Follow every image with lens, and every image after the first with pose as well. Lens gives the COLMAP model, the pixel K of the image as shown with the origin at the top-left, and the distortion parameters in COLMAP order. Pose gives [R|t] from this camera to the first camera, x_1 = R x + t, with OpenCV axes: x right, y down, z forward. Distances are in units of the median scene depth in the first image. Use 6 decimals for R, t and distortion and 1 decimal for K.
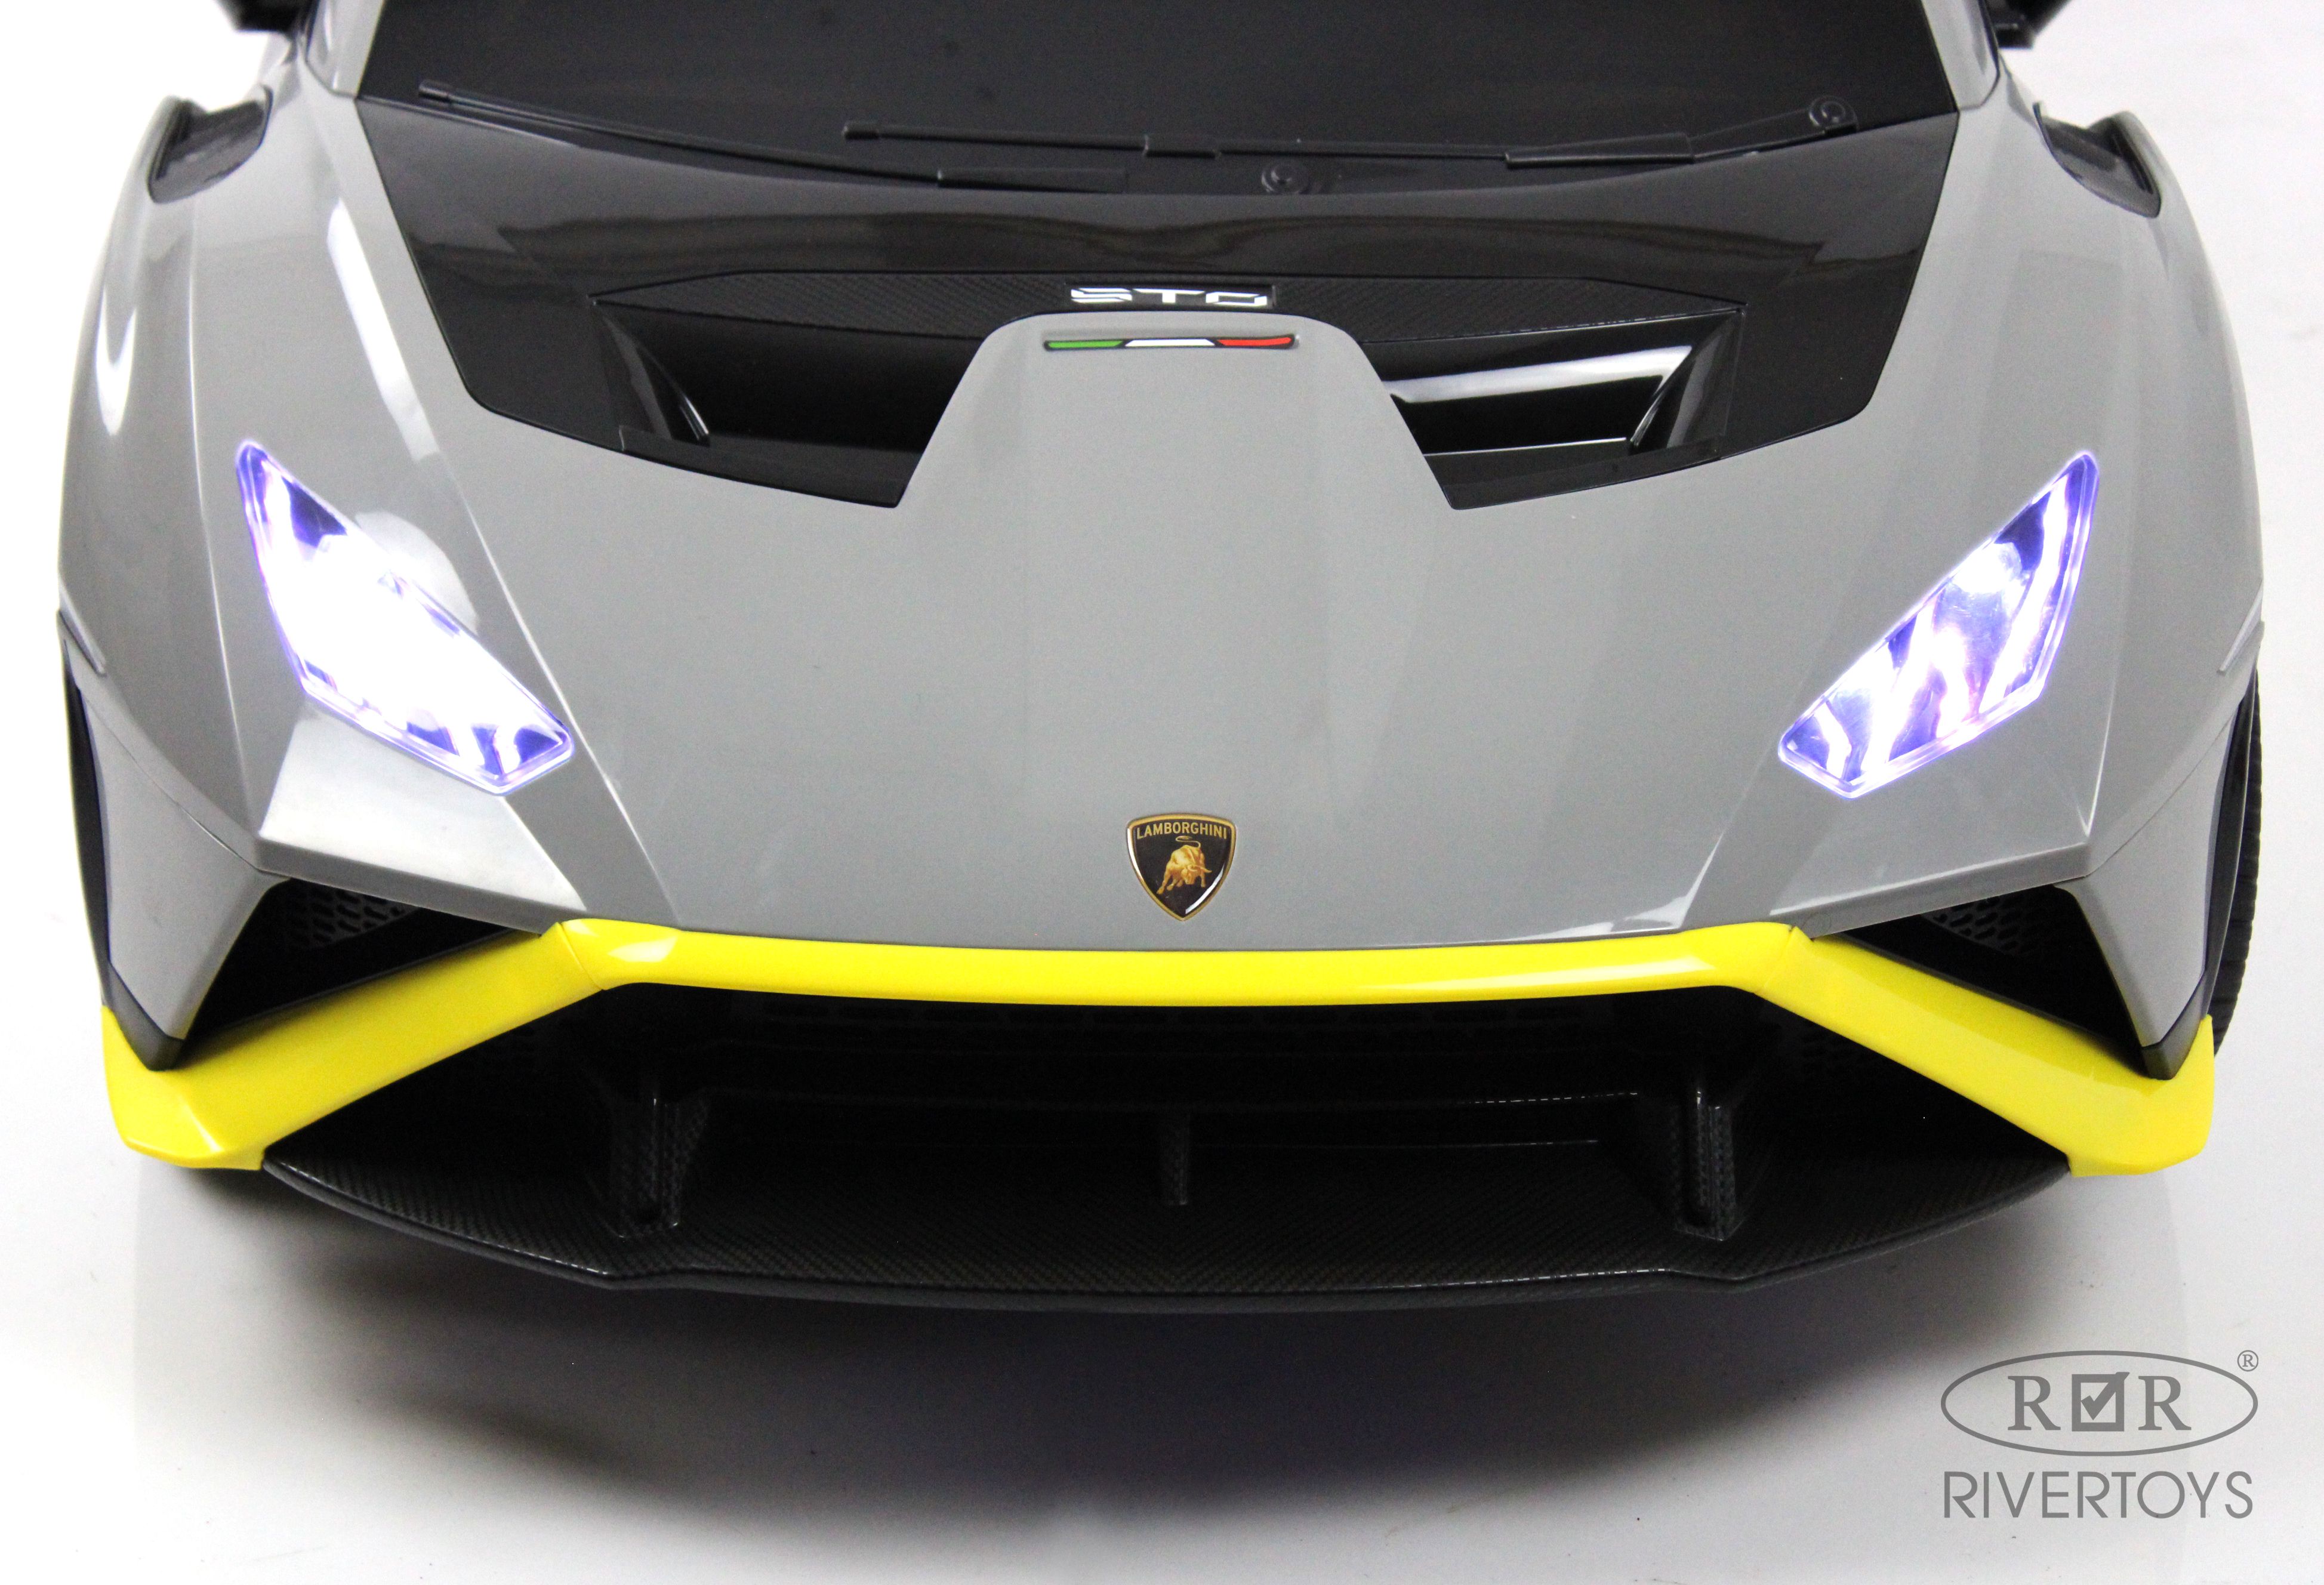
lens RADIAL K [[5924.8, 0, 1156.3], [0, 5924.8, 795.1], [0, 0, 1]] dist [0.042963, 0.000000]
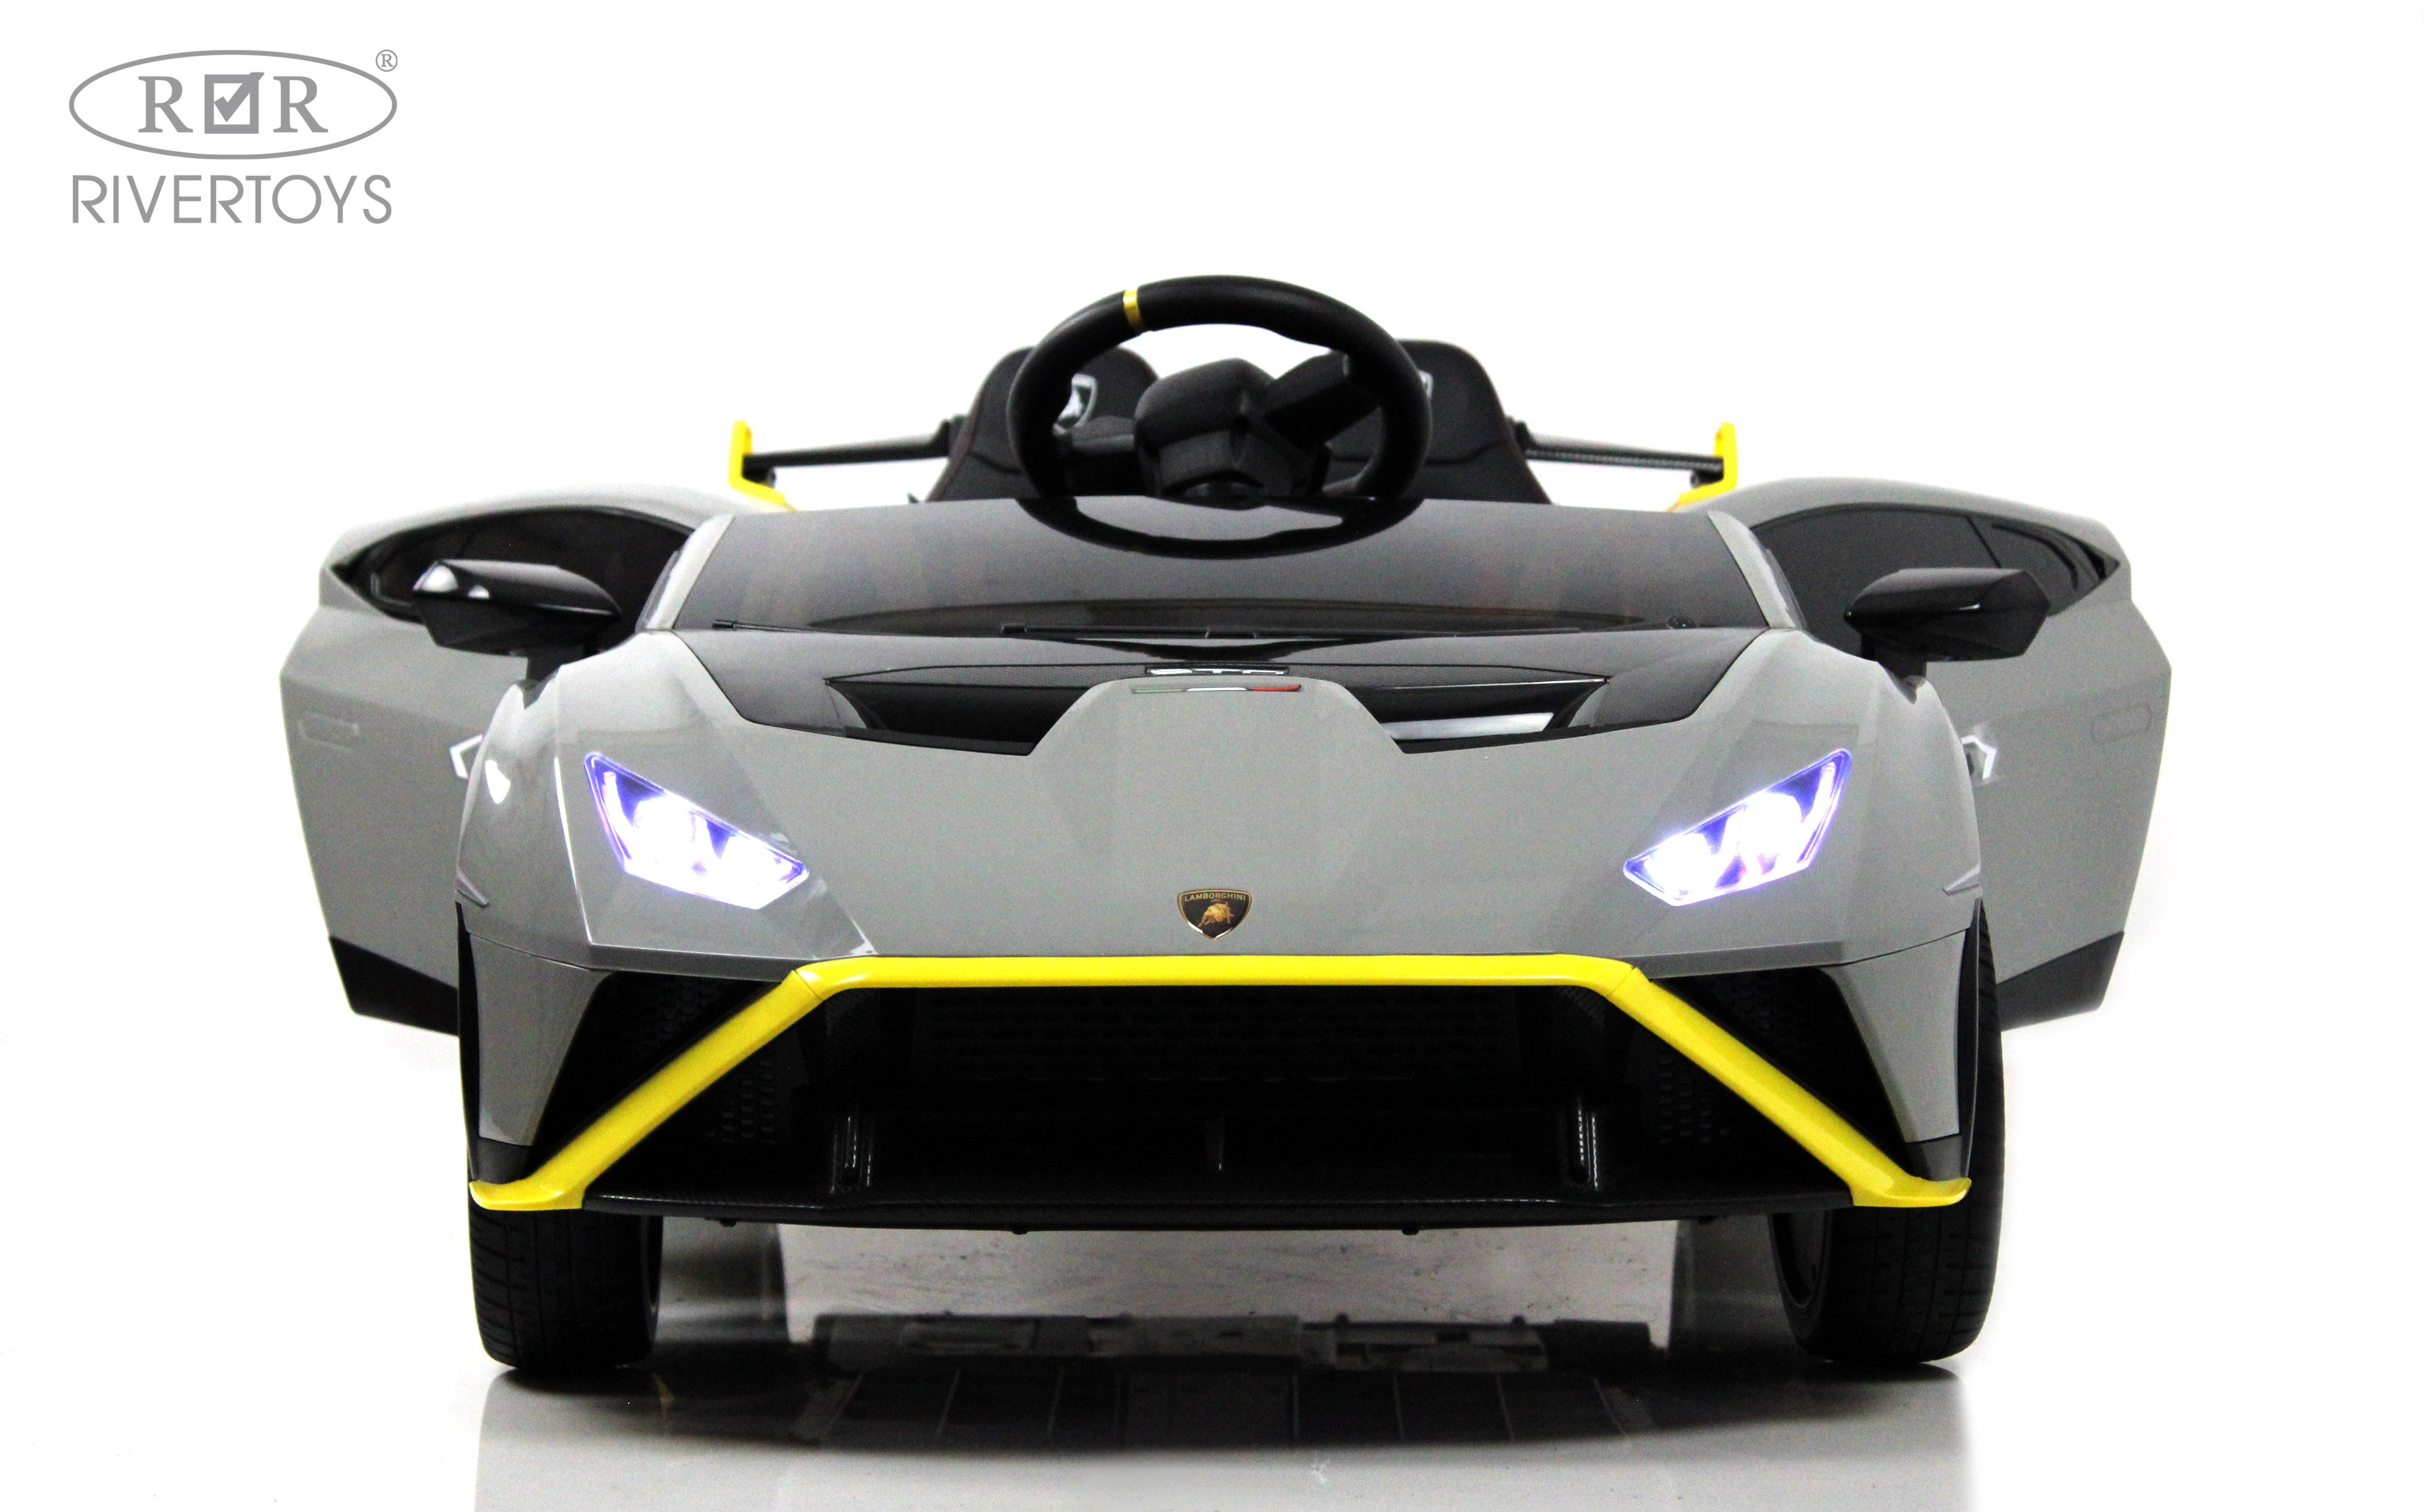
lens RADIAL K [[6541.8, 0, 1220.0], [0, 6541.8, 755.7], [0, 0, 1]] dist [-0.064789, 0.000000]
pose [[0.999232, -0.019875, -0.033764, 0.059201], [0.003943, 0.908422, -0.418036, 0.634212], [0.038981, 0.417582, 0.907803, -0.479757]]
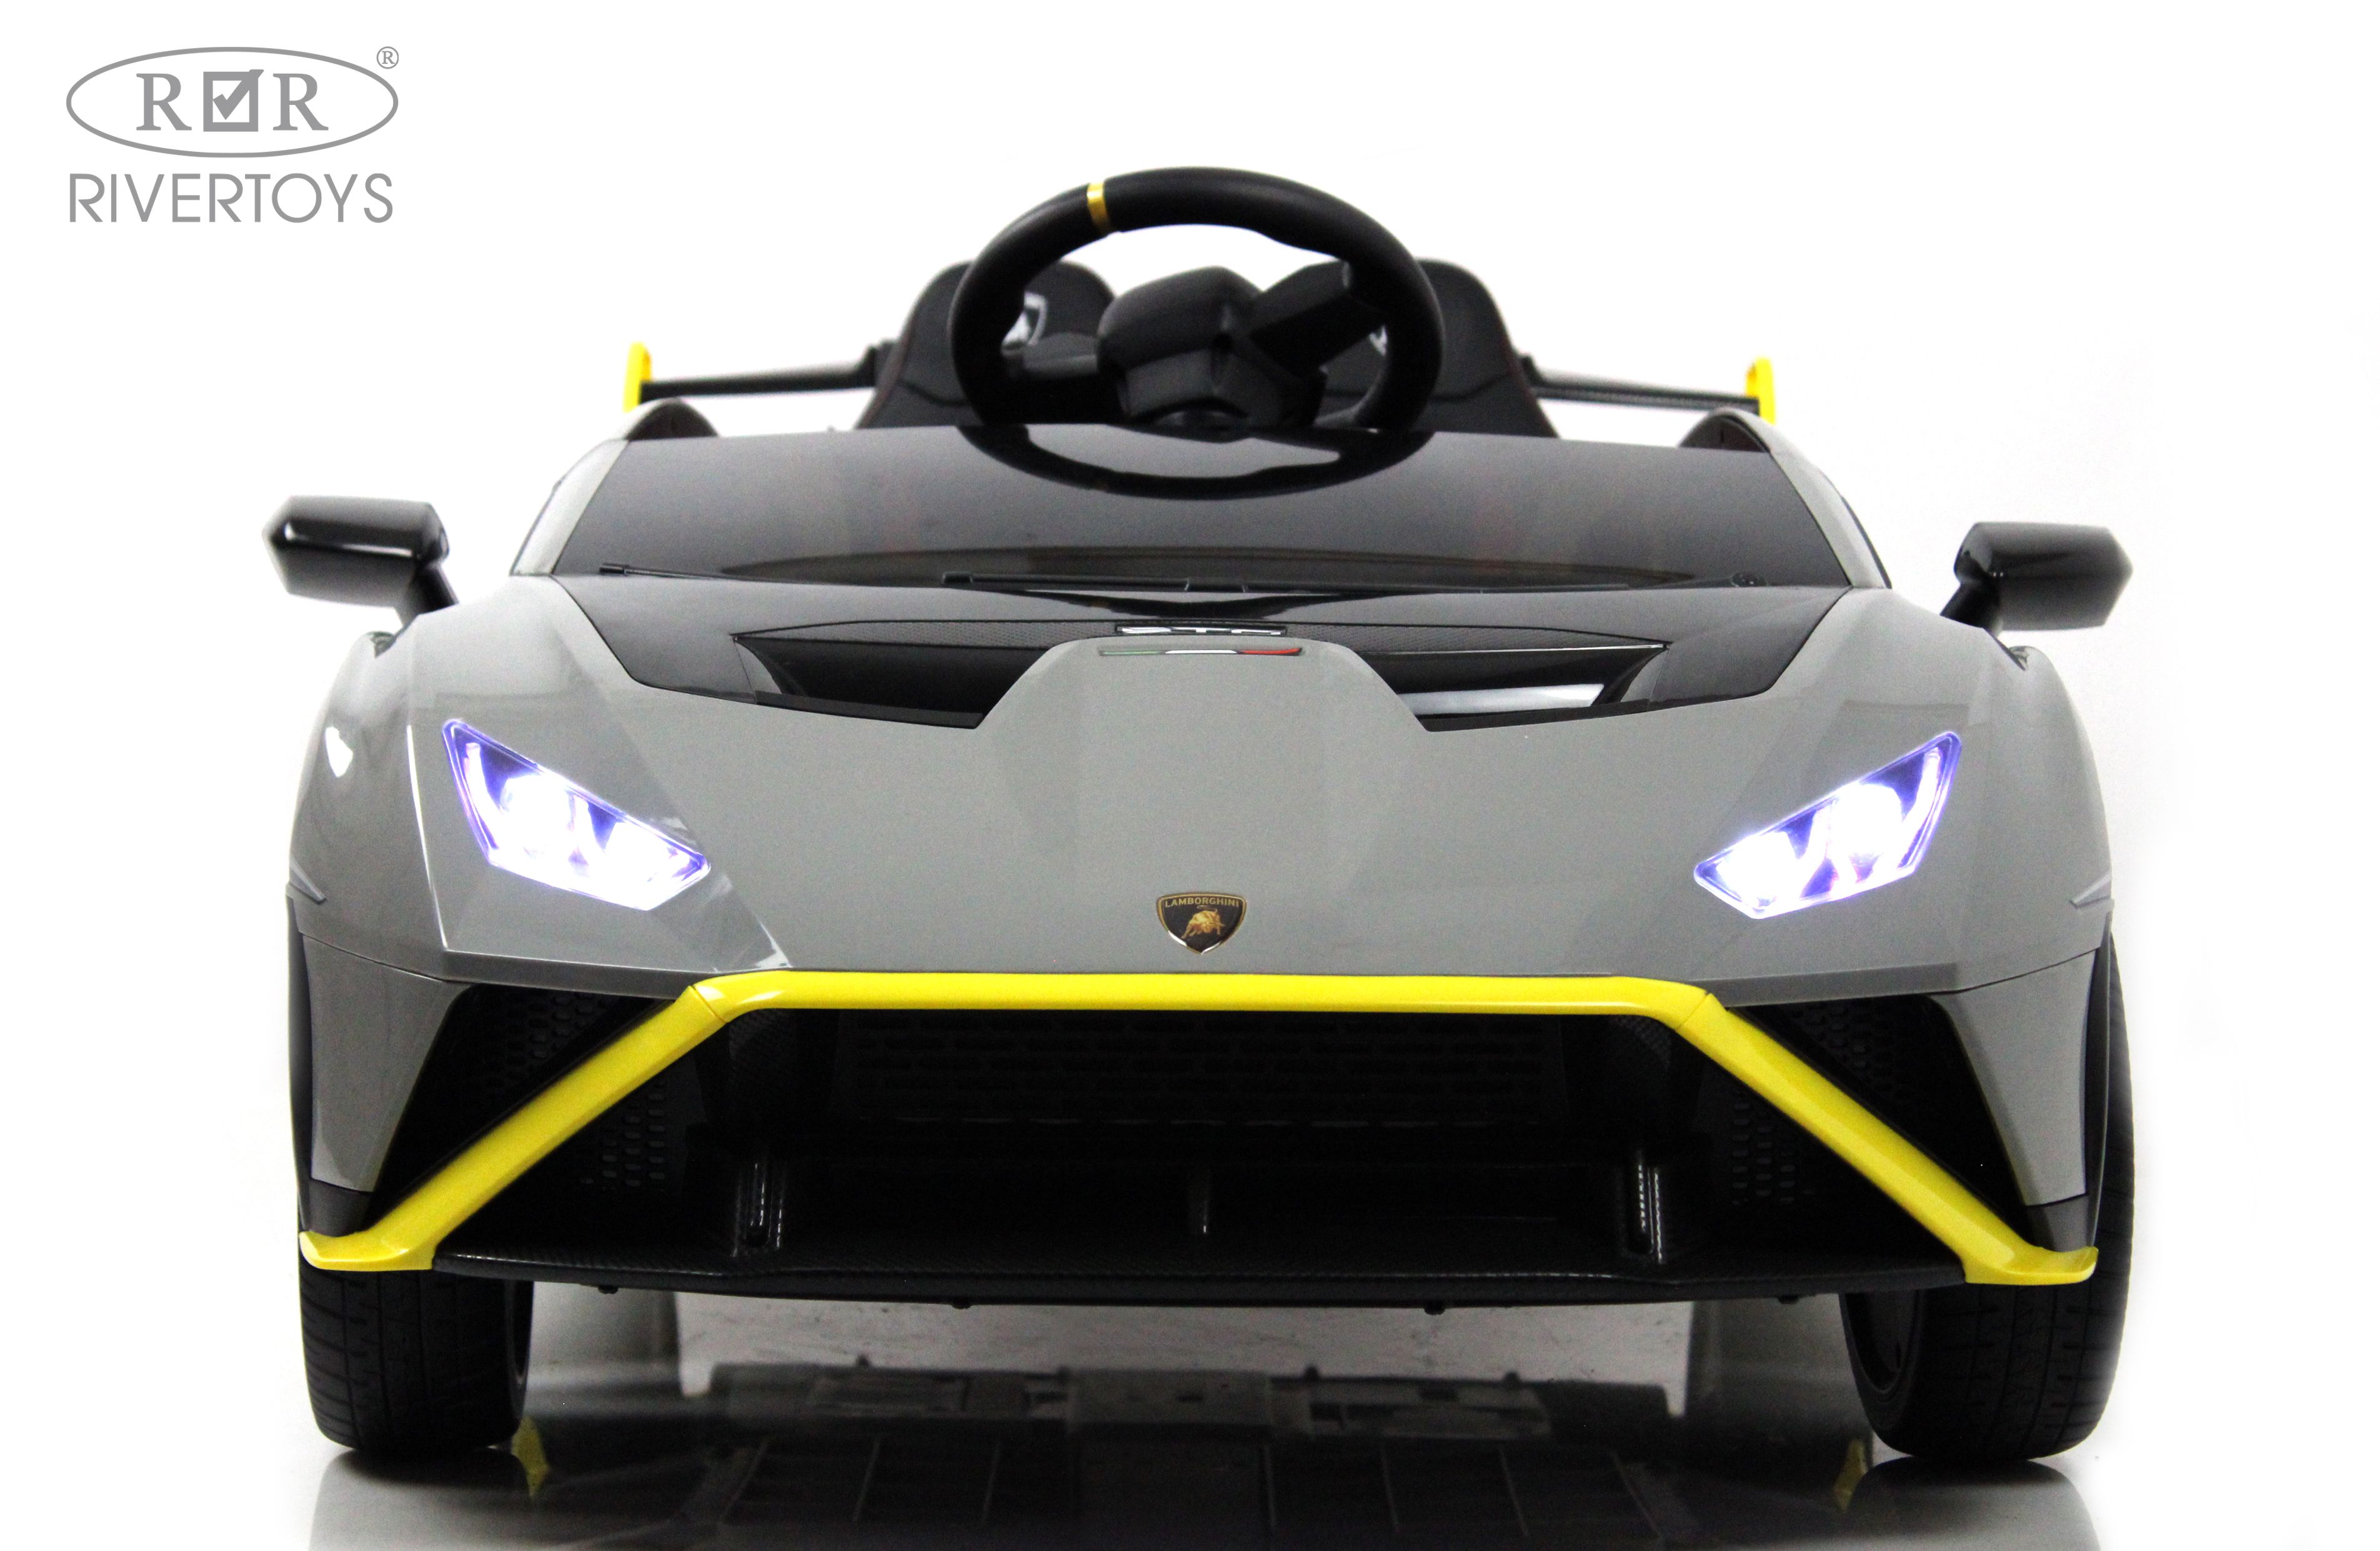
lens RADIAL K [[6547.5, 0, 1184.6], [0, 6547.5, 773.8], [0, 0, 1]] dist [-0.084463, 0.000000]
pose [[0.999657, -0.008578, -0.024759, 0.033186], [-0.002379, 0.911276, -0.411790, 0.519543], [0.026094, 0.411708, 0.910942, -0.232558]]
